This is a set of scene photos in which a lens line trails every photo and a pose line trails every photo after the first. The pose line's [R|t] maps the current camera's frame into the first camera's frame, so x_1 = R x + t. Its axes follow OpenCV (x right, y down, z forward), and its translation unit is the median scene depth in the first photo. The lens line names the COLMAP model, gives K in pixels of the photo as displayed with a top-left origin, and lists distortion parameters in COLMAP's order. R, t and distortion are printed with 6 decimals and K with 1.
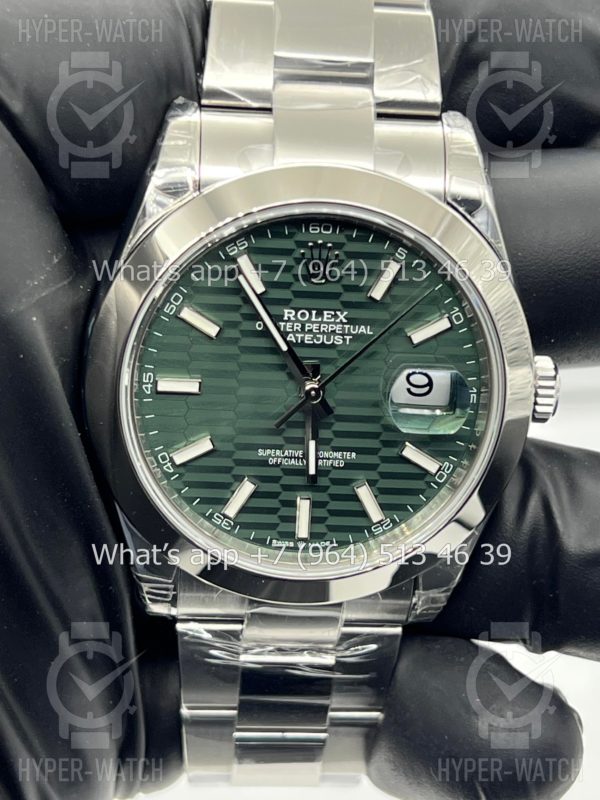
lens RADIAL K [[1852.5, 0, 295.6], [0, 1852.5, 395.9], [0, 0, 1]] dist [0.193328, 0.000000]
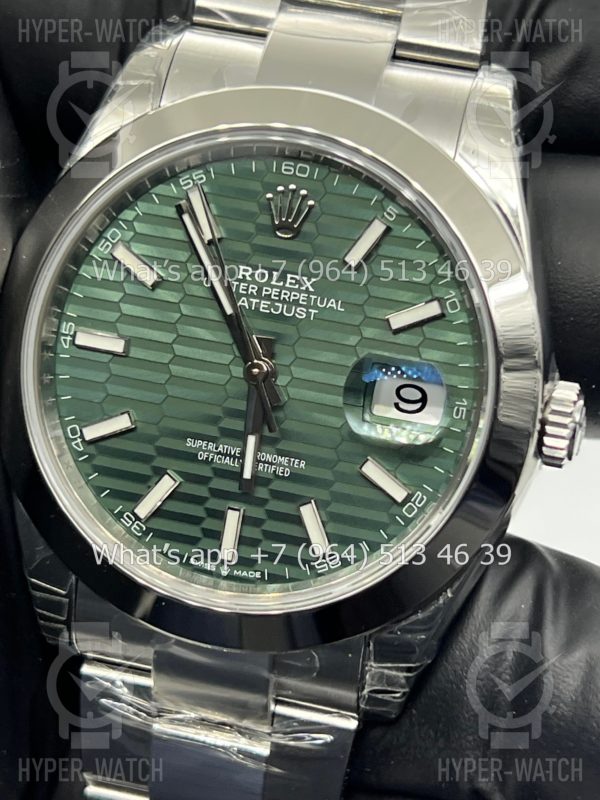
lens RADIAL K [[1852.5, 0, 298.3], [0, 1852.5, 405.4], [0, 0, 1]] dist [0.193328, 0.000000]
pose [[0.956759, 0.126673, -0.261852, 0.234245], [-0.177812, 0.967117, -0.181843, 0.152543], [0.230207, 0.220541, 0.947822, 0.247815]]
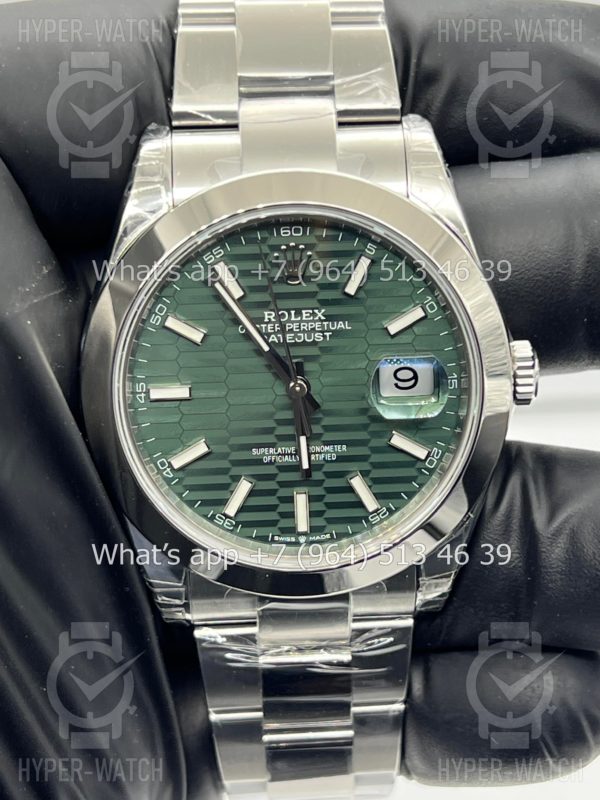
lens RADIAL K [[1852.5, 0, 306.1], [0, 1852.5, 402.5], [0, 0, 1]] dist [0.193328, 0.000000]
pose [[0.994387, -0.082753, -0.065923, 0.081103], [0.077367, 0.993752, -0.080444, 0.089275], [0.072168, 0.074892, 0.994577, -0.038187]]
